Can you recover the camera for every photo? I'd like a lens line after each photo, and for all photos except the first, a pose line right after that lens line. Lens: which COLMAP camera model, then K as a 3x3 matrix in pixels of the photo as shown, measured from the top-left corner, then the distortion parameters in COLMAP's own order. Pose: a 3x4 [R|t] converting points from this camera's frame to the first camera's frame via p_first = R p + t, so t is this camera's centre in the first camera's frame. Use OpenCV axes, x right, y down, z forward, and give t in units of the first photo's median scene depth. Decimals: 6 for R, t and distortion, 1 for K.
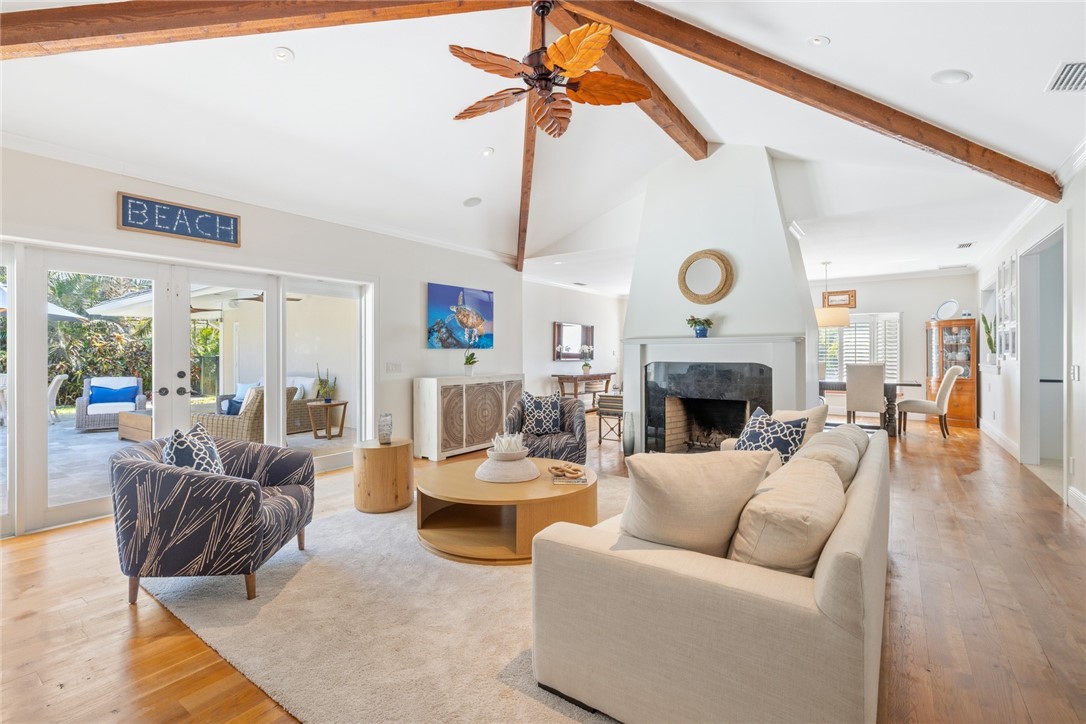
lens RADIAL K [[478.5, 0, 541.3], [0, 478.5, 350.8], [0, 0, 1]] dist [-0.002393, -0.000076]
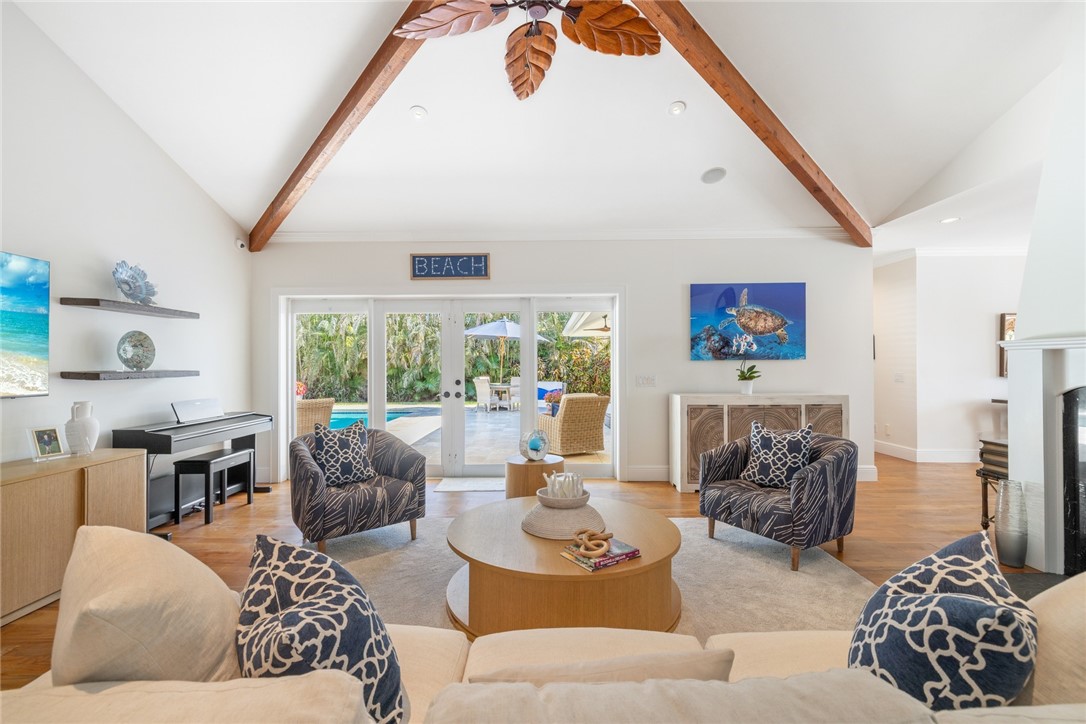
lens RADIAL K [[467.3, 0, 543.0], [0, 467.3, 362.0], [0, 0, 1]] dist [0.000132, 0.000176]
pose [[0.593236, -0.003483, -0.805021, 0.324752], [0.006221, 0.999981, 0.000258, -0.004088], [0.805005, -0.005161, 0.593246, 0.326236]]
